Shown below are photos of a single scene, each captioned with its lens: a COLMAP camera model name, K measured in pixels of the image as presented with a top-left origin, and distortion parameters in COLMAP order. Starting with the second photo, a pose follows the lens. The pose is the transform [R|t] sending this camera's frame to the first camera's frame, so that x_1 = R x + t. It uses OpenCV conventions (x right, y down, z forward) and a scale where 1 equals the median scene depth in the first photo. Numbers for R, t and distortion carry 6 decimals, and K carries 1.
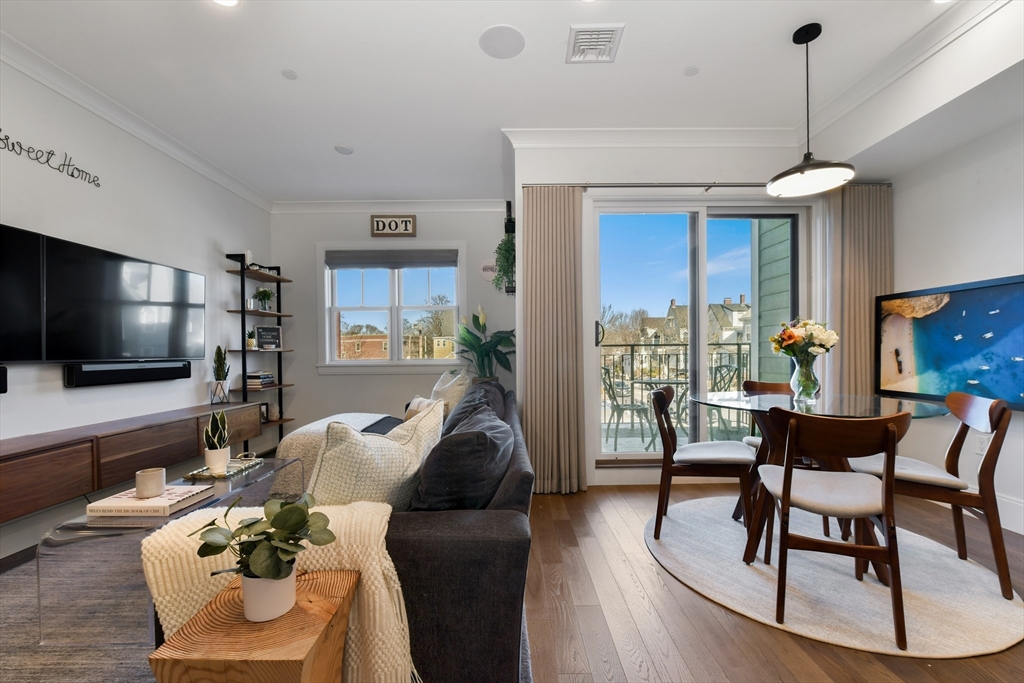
lens RADIAL K [[413.1, 0, 514.6], [0, 413.1, 358.5], [0, 0, 1]] dist [-0.011411, -0.000629]
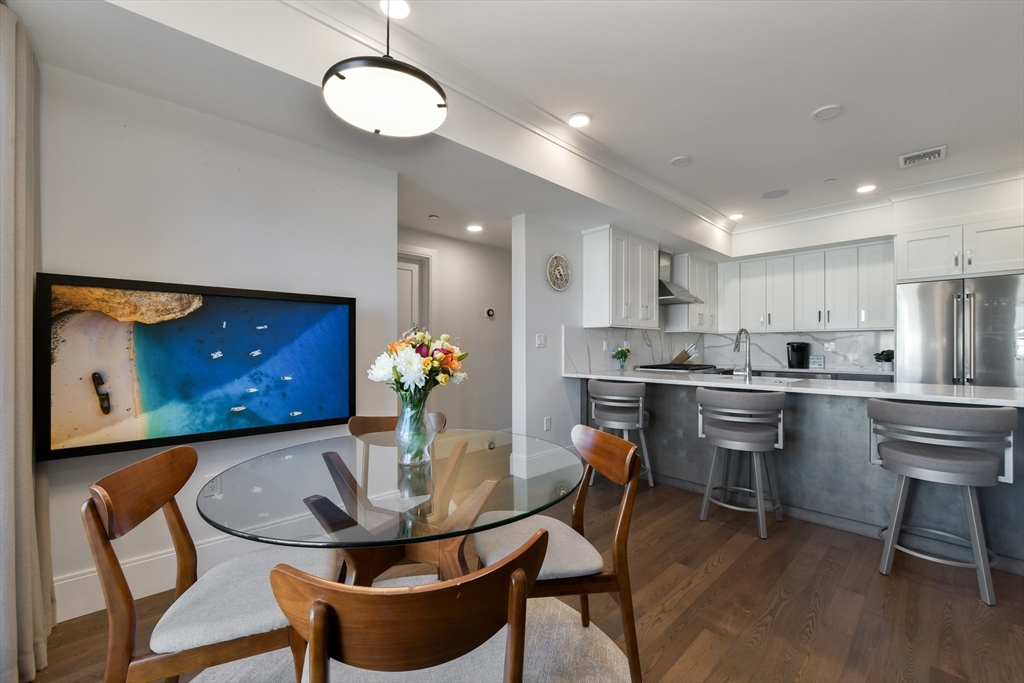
lens RADIAL K [[413.1, 0, 516.1], [0, 413.1, 346.4], [0, 0, 1]] dist [-0.011411, -0.000629]
pose [[-0.678818, 0.014667, 0.734161, 0.101182], [0.021331, 0.999772, -0.000251, -0.046635], [-0.733997, 0.015490, -0.678976, 0.935188]]
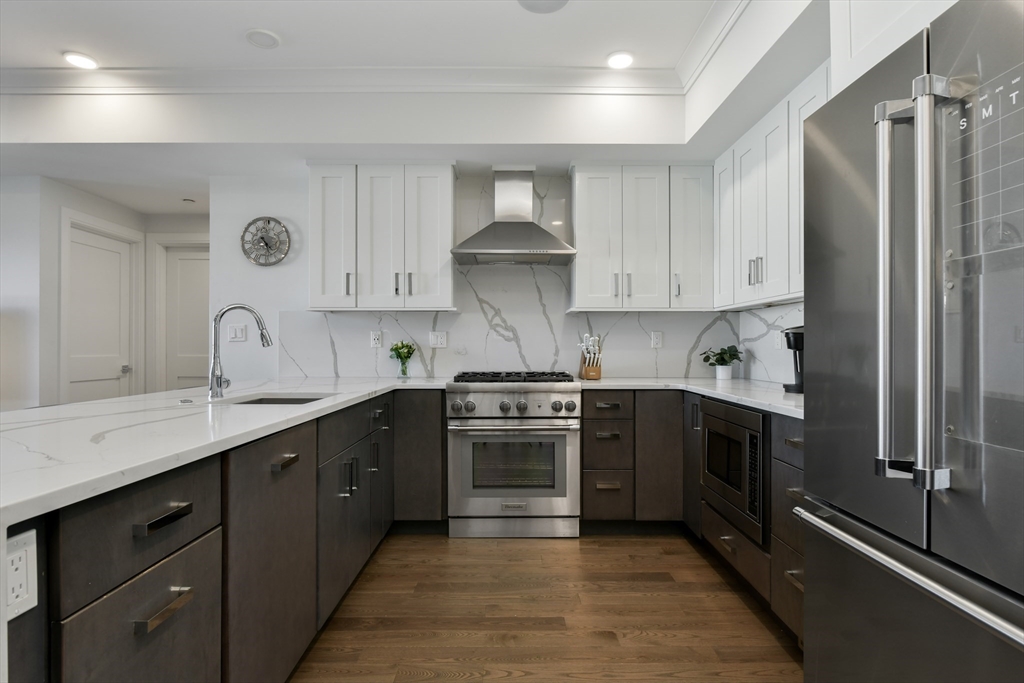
lens RADIAL K [[540.6, 0, 517.3], [0, 540.6, 345.8], [0, 0, 1]] dist [-0.005572, -0.001799]
pose [[0.007362, 0.014942, 0.999861, -0.308068], [0.018055, 0.999723, -0.015073, -0.001109], [-0.999810, 0.018163, 0.007090, -0.655691]]
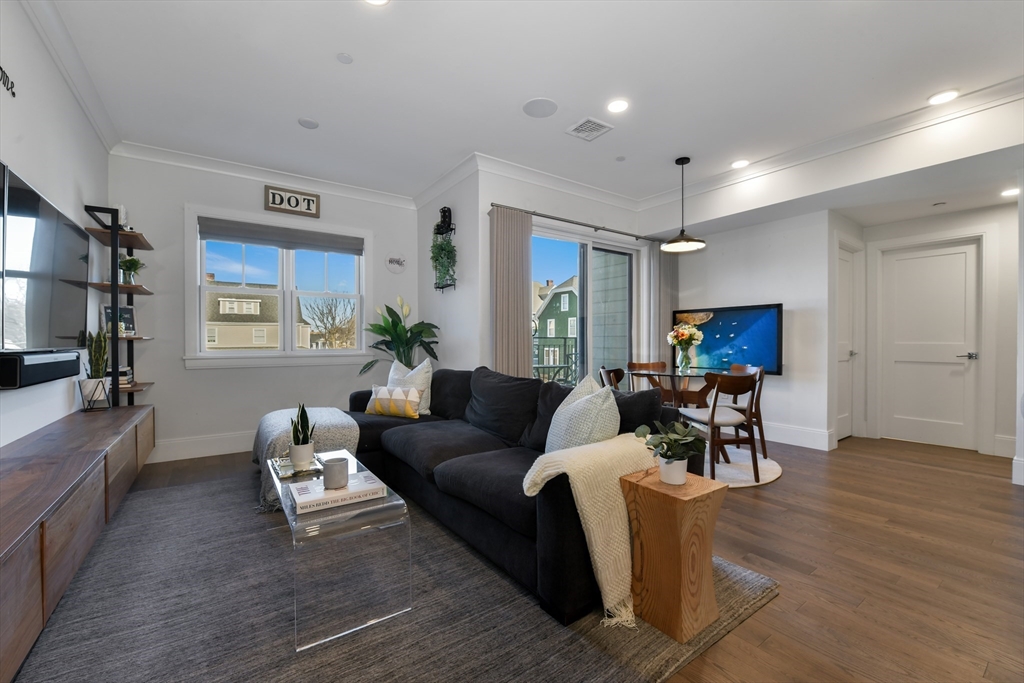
lens RADIAL K [[420.3, 0, 511.8], [0, 420.3, 347.2], [0, 0, 1]] dist [-0.013954, -0.001075]
pose [[0.823299, 0.001085, 0.567607, -0.653907], [0.003669, 0.999967, -0.007234, 0.007557], [-0.567597, 0.008038, 0.823268, -0.038007]]
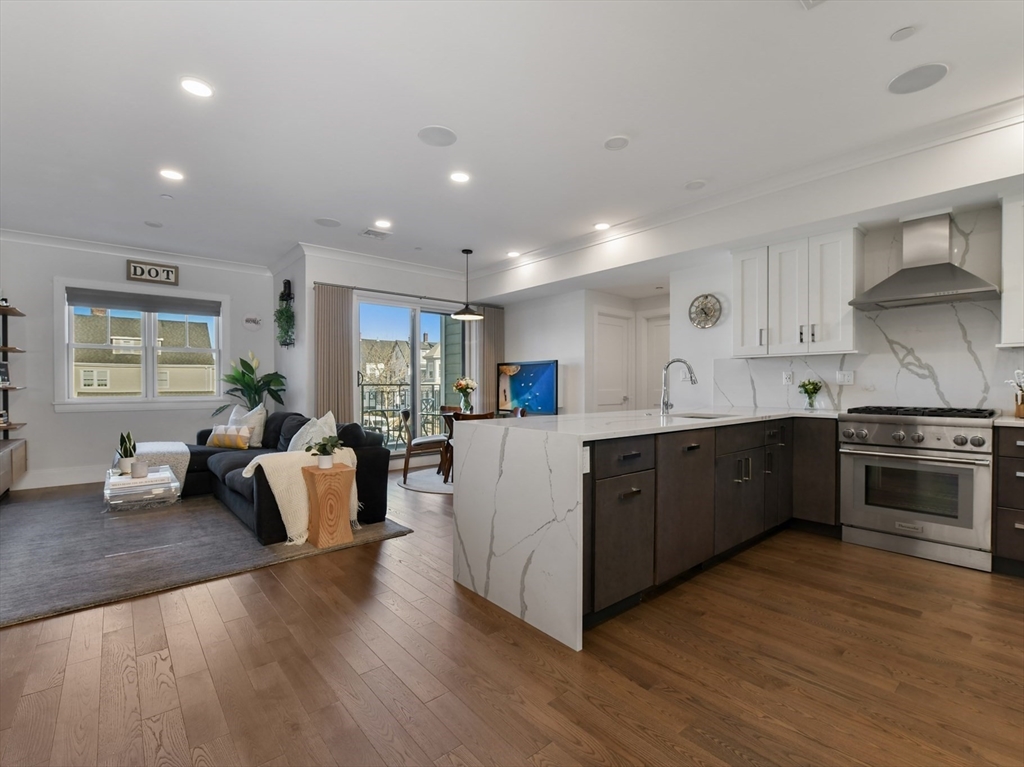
lens RADIAL K [[470.5, 0, 518.3], [0, 470.5, 391.6], [0, 0, 1]] dist [-0.009675, -0.001474]
pose [[0.762826, 0.000506, 0.646604, -0.555180], [0.004911, 0.999966, -0.006576, 0.003872], [-0.646585, 0.008191, 0.762798, -0.862526]]
